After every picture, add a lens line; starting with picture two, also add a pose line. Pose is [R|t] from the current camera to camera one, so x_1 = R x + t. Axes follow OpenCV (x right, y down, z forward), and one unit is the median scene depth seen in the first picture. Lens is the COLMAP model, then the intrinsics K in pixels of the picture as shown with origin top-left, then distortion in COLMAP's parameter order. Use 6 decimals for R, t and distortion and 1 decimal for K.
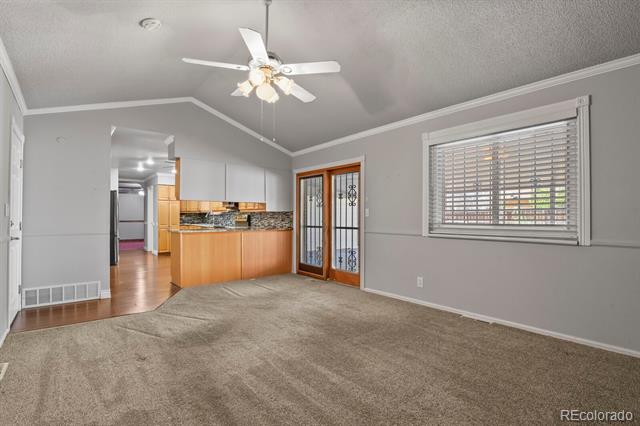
lens RADIAL K [[320.7, 0, 316.9], [0, 320.7, 214.0], [0, 0, 1]] dist [-0.001080, -0.000337]
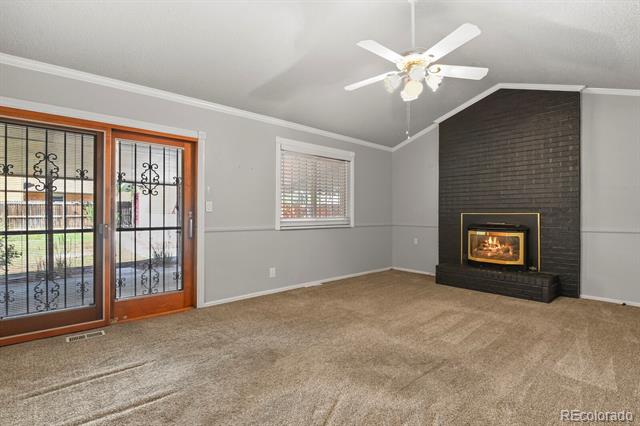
lens RADIAL K [[320.7, 0, 316.9], [0, 320.7, 214.0], [0, 0, 1]] dist [-0.001080, -0.000337]
pose [[-0.079494, 0.001482, 0.996834, -0.634361], [-0.009994, 0.999947, -0.002283, 0.013174], [-0.996785, -0.010144, -0.079475, 0.779173]]
